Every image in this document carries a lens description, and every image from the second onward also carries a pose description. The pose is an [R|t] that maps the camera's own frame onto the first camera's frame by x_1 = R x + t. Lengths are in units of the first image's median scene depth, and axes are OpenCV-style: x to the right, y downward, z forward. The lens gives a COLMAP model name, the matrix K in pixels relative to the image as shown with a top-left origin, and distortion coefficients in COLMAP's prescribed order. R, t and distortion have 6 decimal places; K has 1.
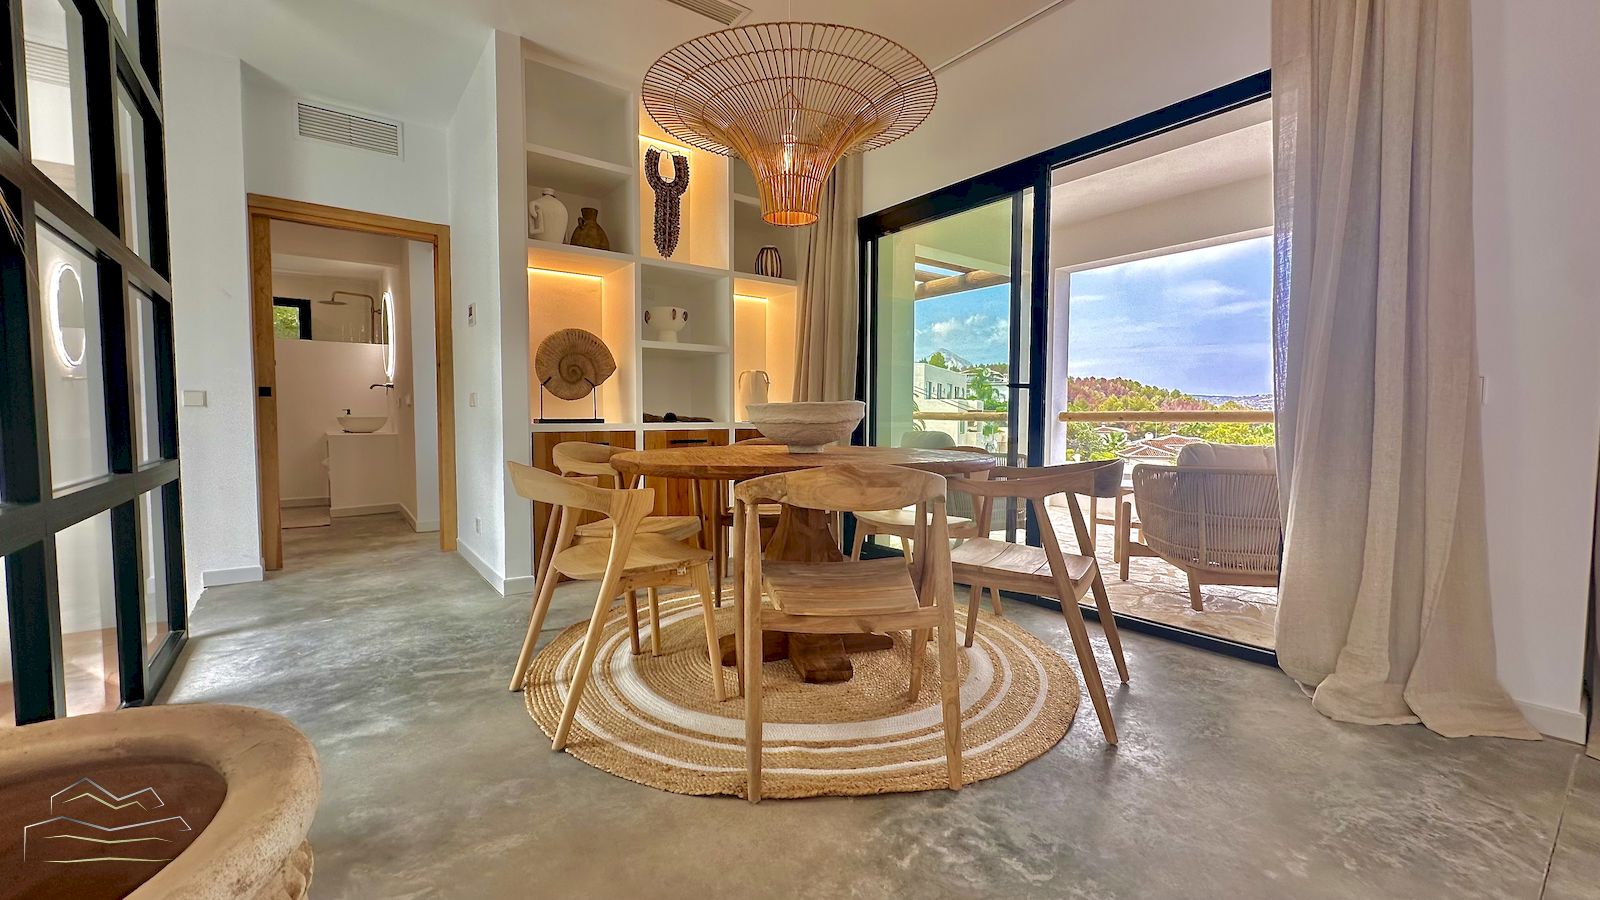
lens RADIAL K [[638.9, 0, 796.2], [0, 638.9, 444.4], [0, 0, 1]] dist [-0.000258, -0.000074]
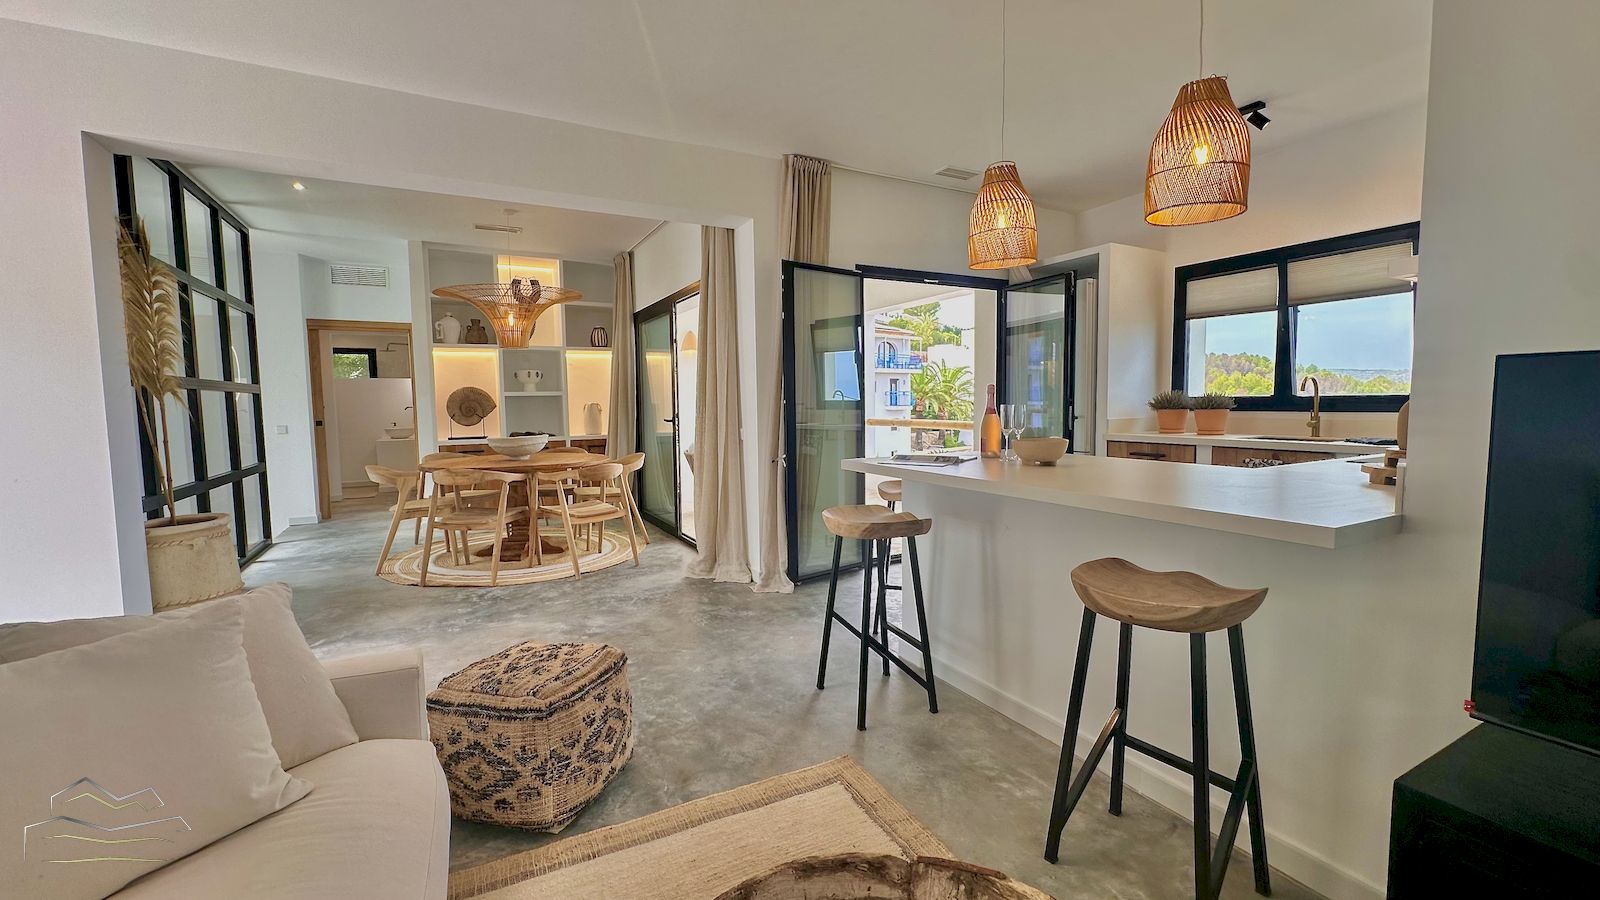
lens RADIAL K [[637.8, 0, 798.8], [0, 637.8, 448.8], [0, 0, 1]] dist [-0.000606, 0.000058]
pose [[0.989020, -0.003937, -0.147731, 0.835439], [0.008624, 0.999479, 0.031097, -0.054494], [0.147531, -0.032030, 0.988539, -0.641039]]
